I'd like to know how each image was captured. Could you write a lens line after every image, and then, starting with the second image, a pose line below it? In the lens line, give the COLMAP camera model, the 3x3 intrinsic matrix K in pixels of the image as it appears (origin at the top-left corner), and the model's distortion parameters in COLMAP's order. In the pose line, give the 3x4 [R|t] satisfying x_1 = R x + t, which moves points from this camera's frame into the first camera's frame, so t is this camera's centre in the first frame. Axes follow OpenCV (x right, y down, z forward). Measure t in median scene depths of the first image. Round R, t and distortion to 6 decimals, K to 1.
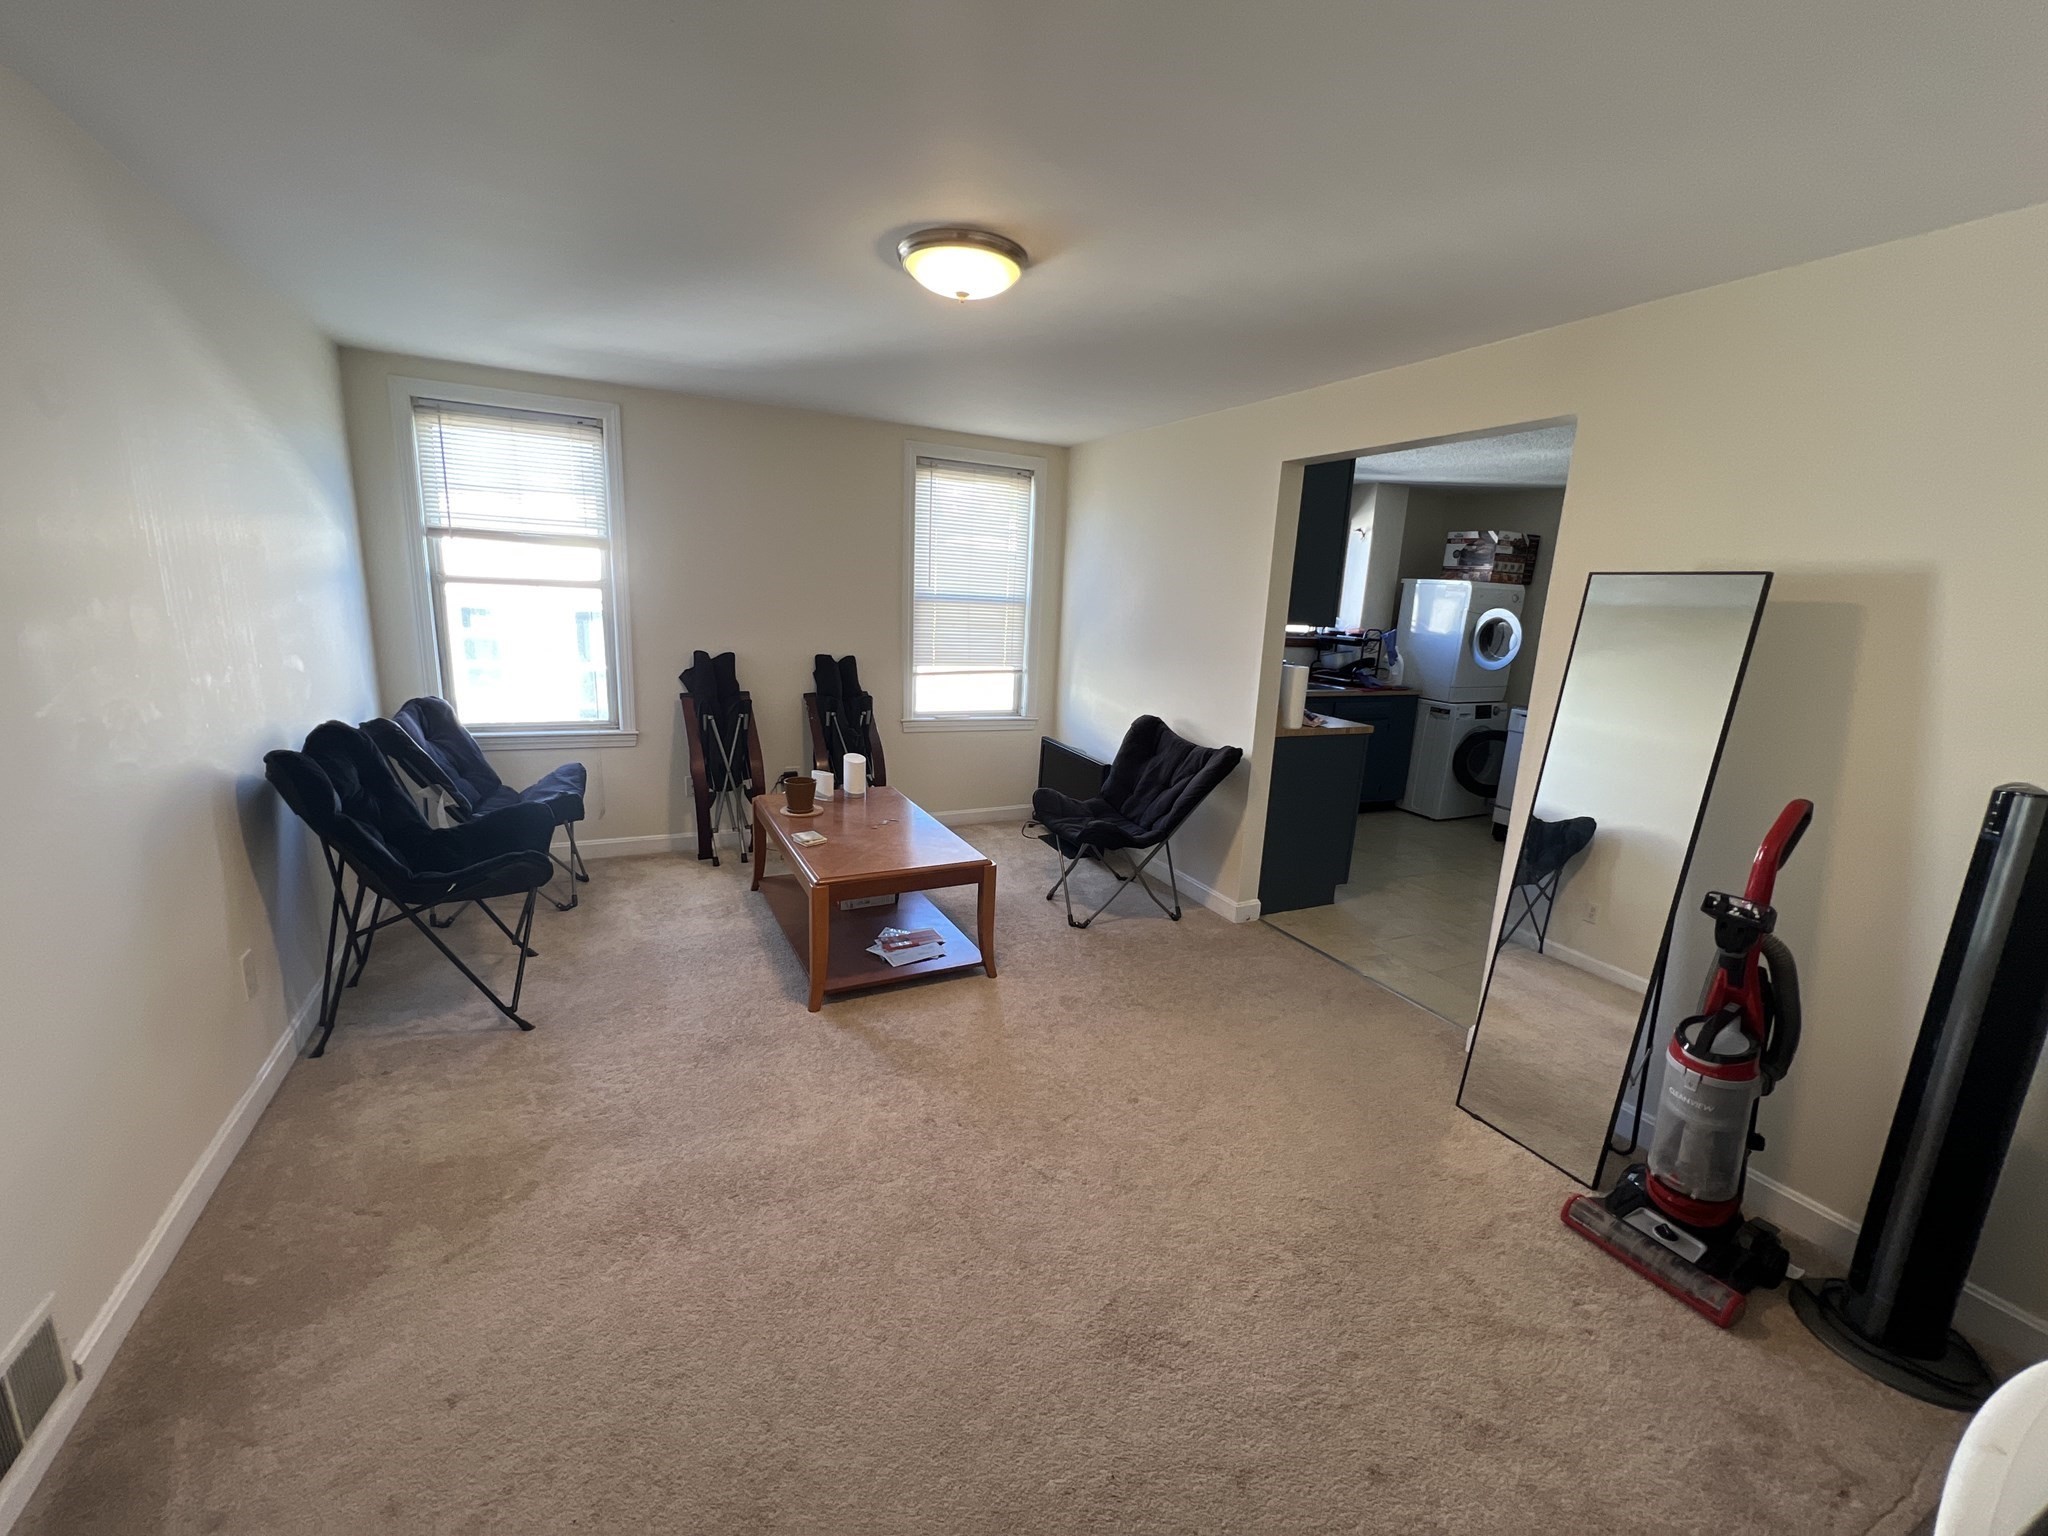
lens RADIAL K [[825.8, 0, 1020.4], [0, 825.8, 767.8], [0, 0, 1]] dist [-0.000143, 0.000114]
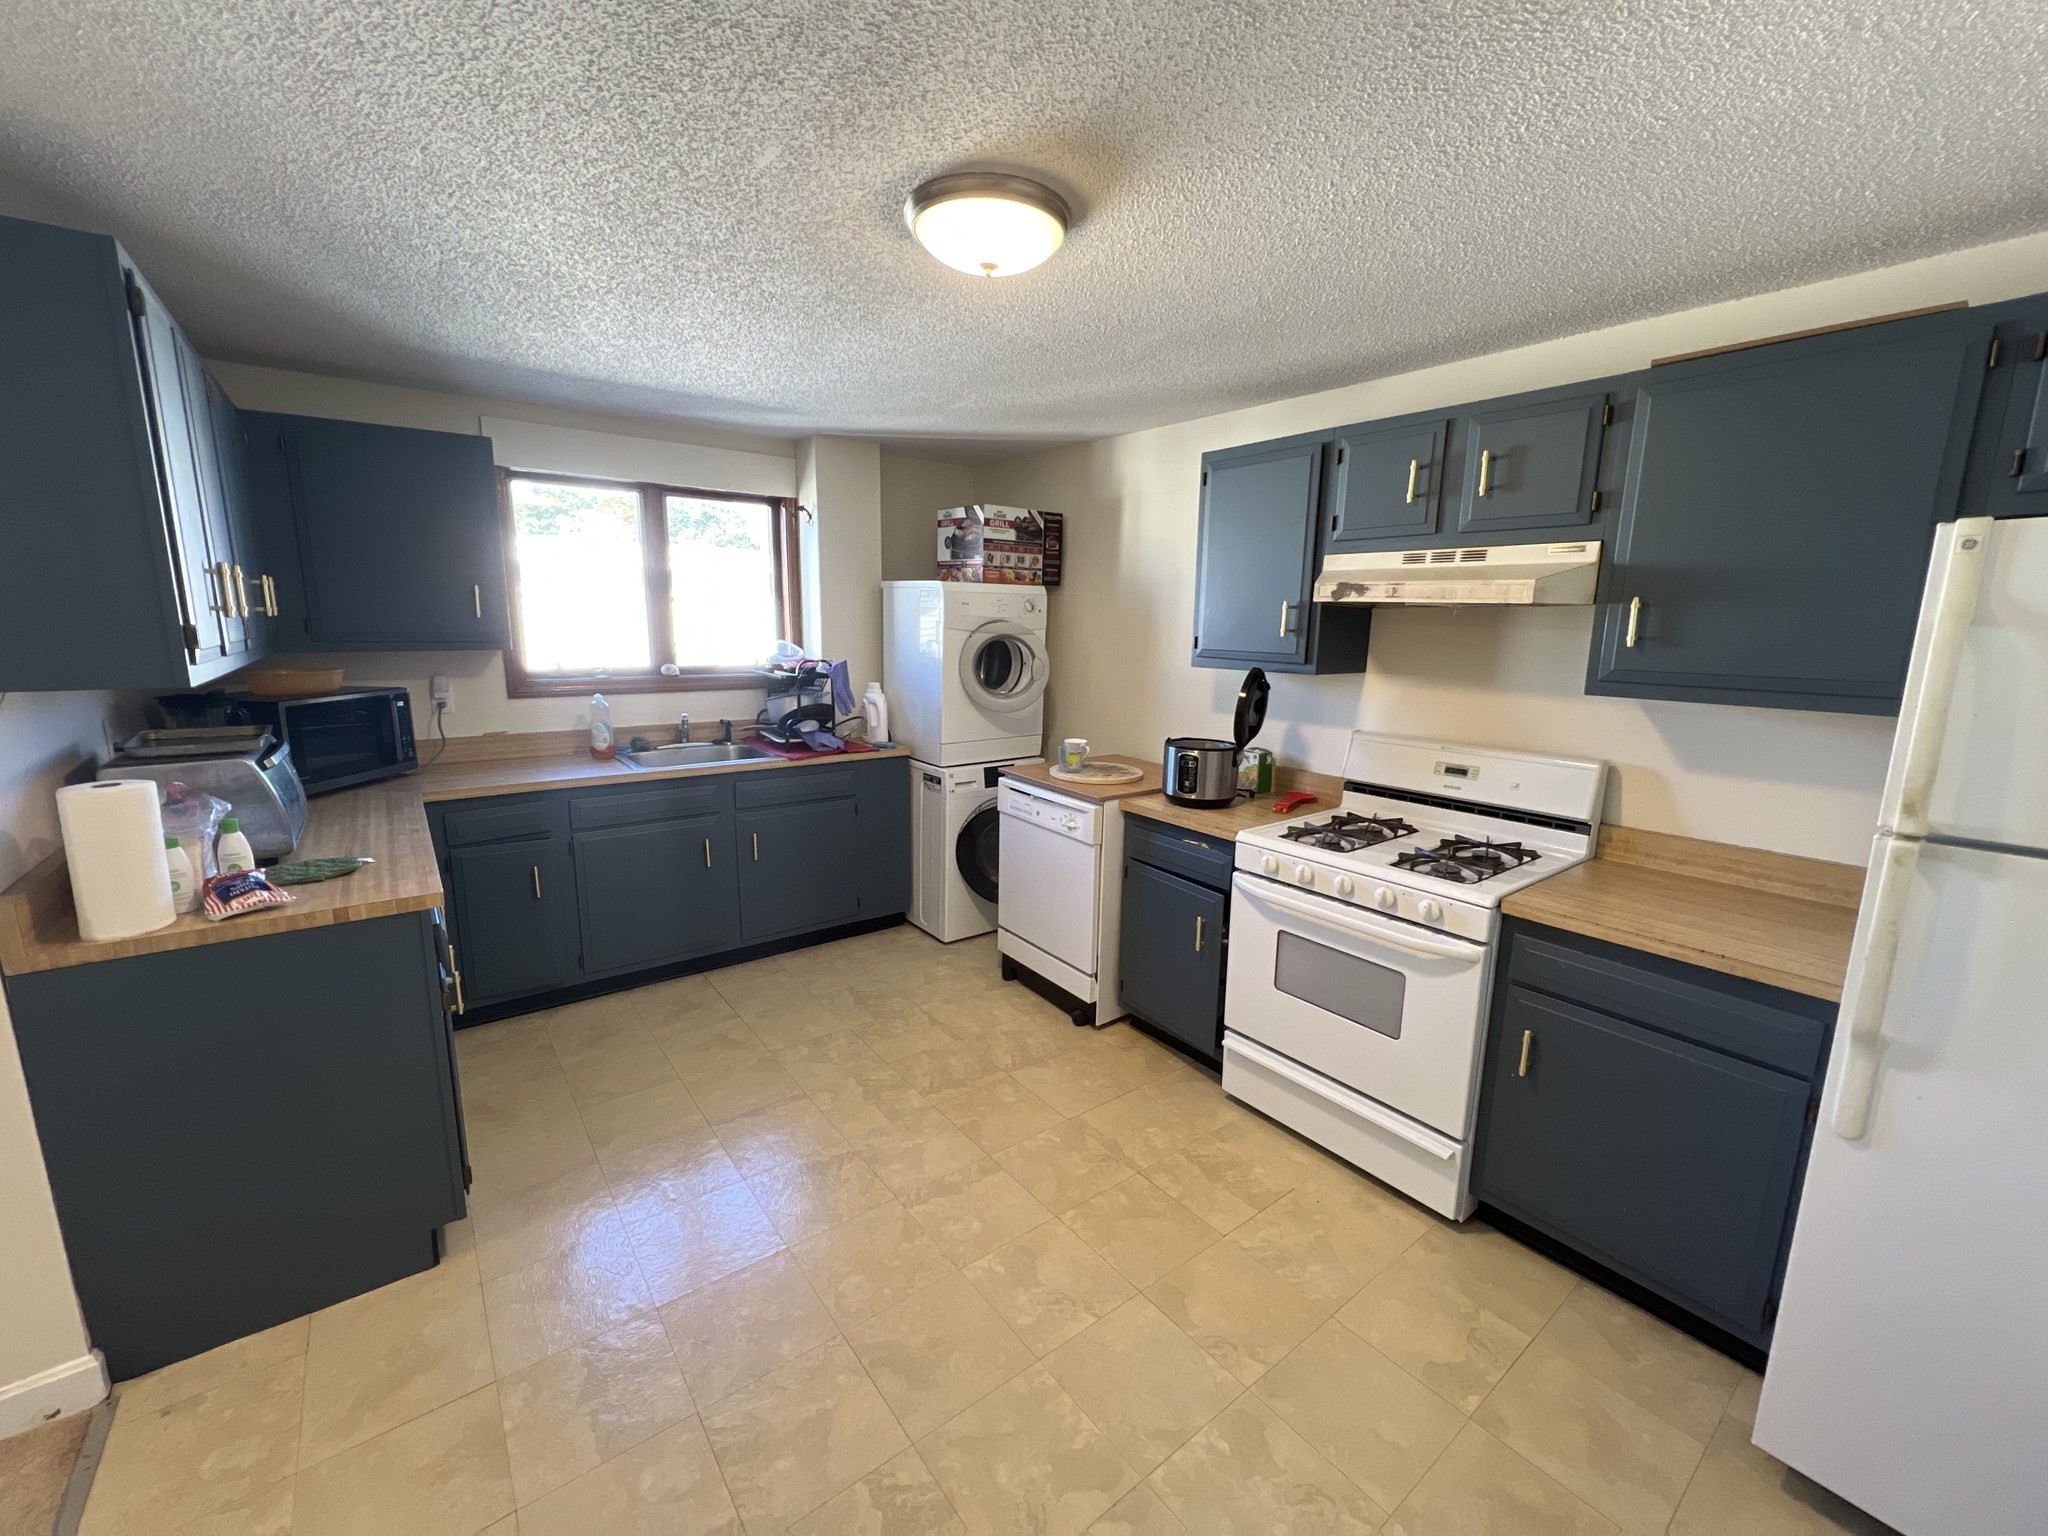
lens RADIAL K [[825.8, 0, 1025.8], [0, 825.8, 764.3], [0, 0, 1]] dist [-0.000143, 0.000114]
pose [[0.980645, -0.064556, 0.184847, 0.463072], [0.070236, 0.997233, -0.024343, -0.059905], [-0.182764, 0.036855, 0.982466, 0.343030]]
